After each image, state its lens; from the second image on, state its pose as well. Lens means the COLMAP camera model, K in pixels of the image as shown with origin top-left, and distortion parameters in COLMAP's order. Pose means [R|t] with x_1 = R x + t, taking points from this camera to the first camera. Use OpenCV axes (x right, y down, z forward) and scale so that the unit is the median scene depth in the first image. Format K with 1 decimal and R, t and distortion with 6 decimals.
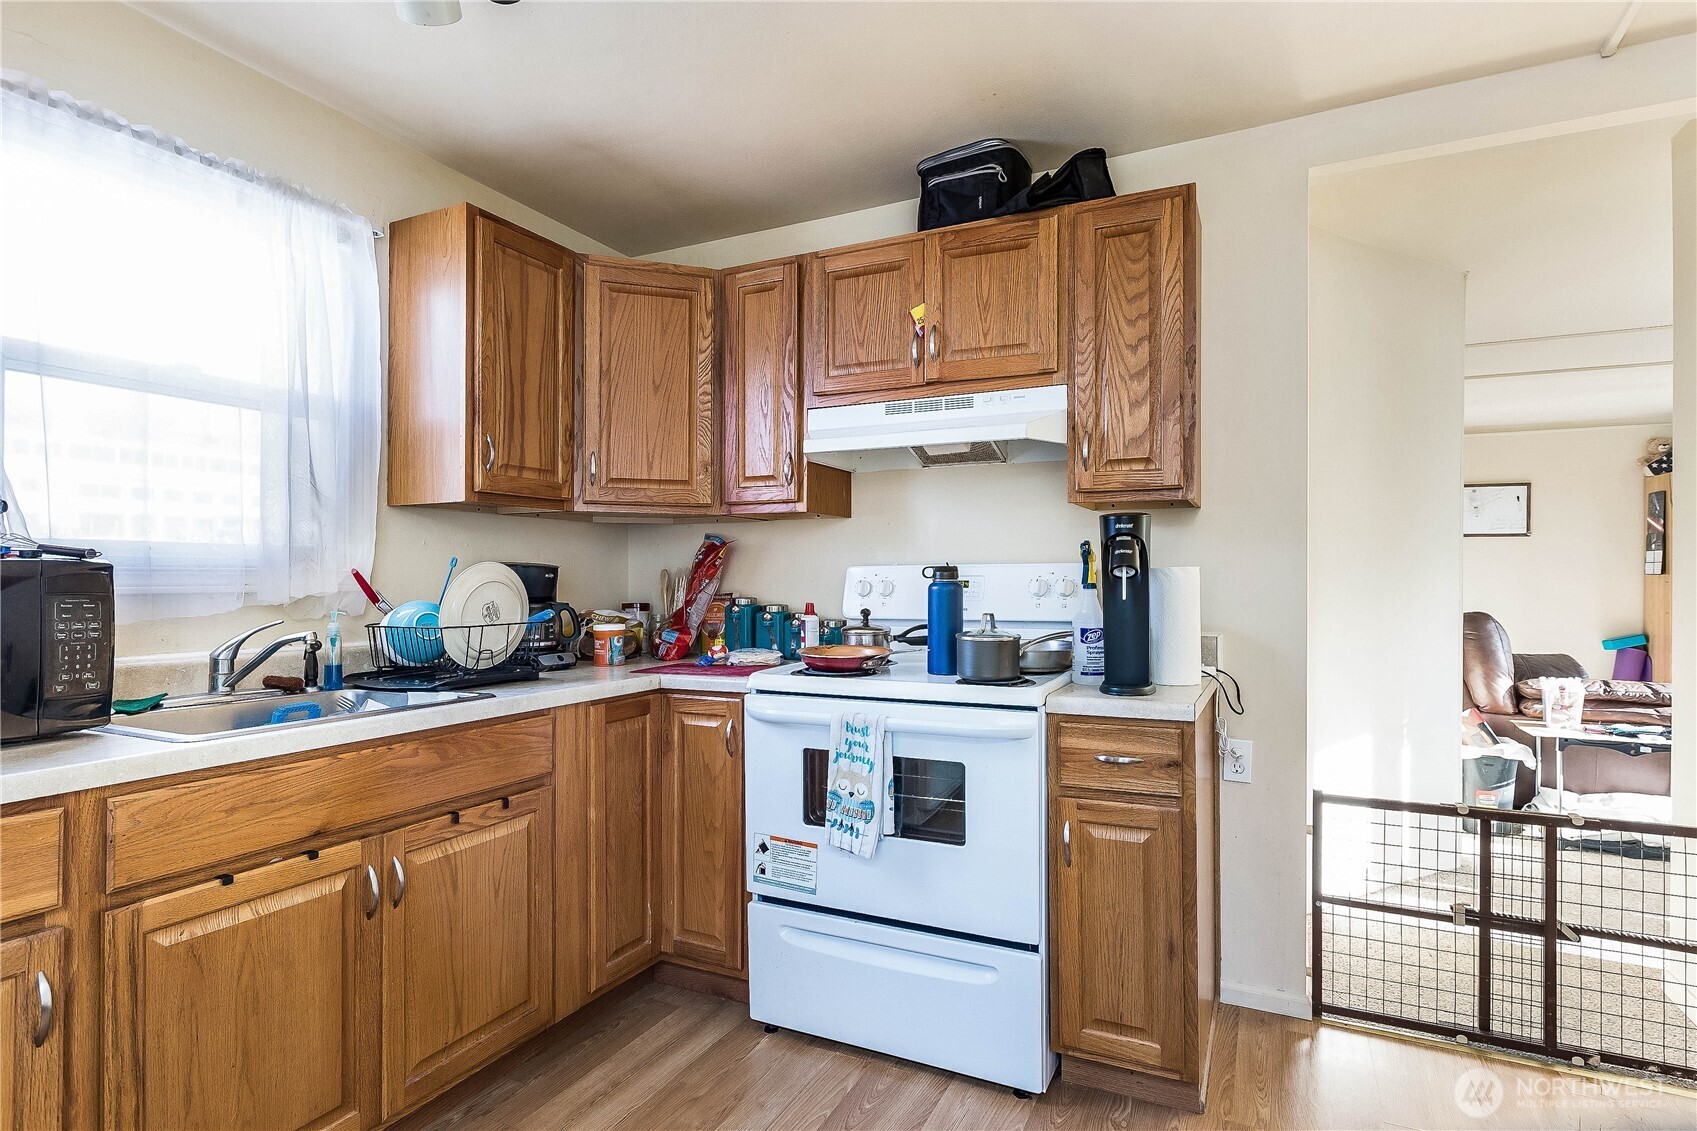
lens RADIAL K [[872.0, 0, 850.9], [0, 872.0, 571.6], [0, 0, 1]] dist [-0.000291, -0.000283]
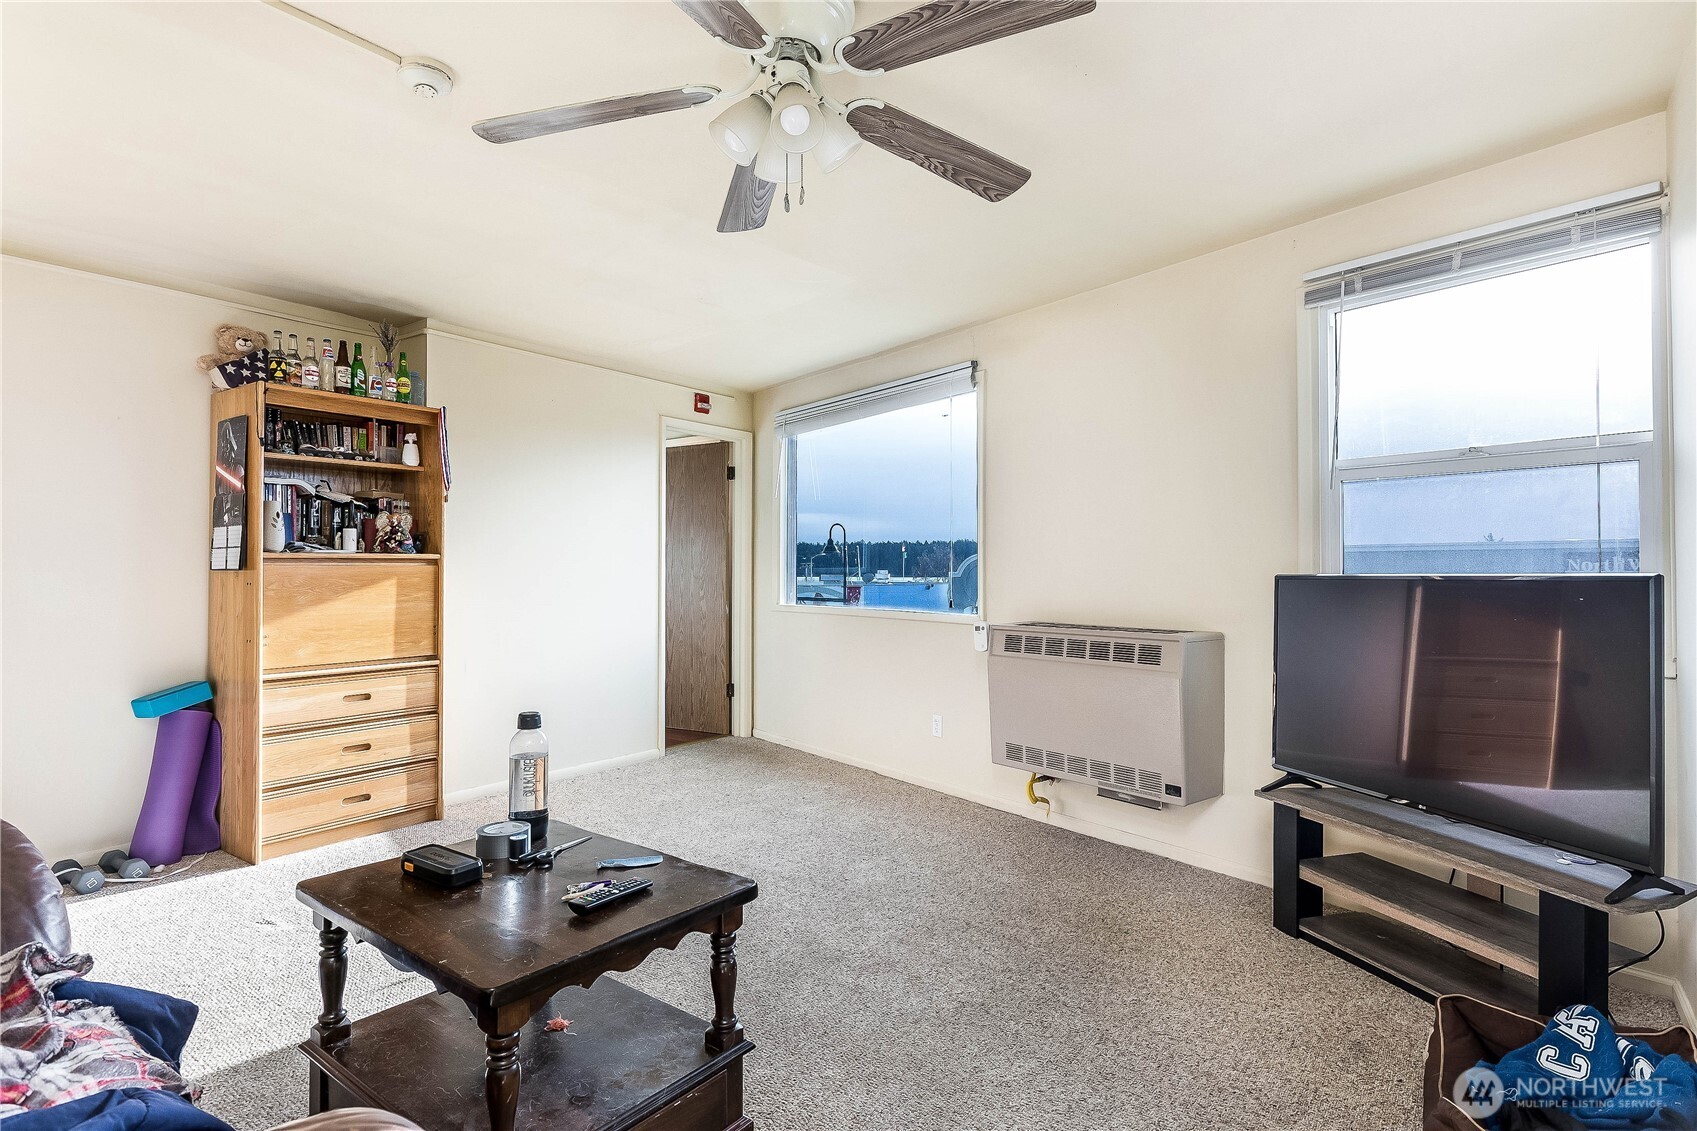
lens RADIAL K [[872.0, 0, 847.1], [0, 872.0, 567.1], [0, 0, 1]] dist [-0.000291, -0.000283]
pose [[0.200544, 0.003875, 0.979677, 0.465180], [-0.010096, 0.999947, -0.001888, -0.001094], [-0.979633, -0.009512, 0.200573, 0.510648]]
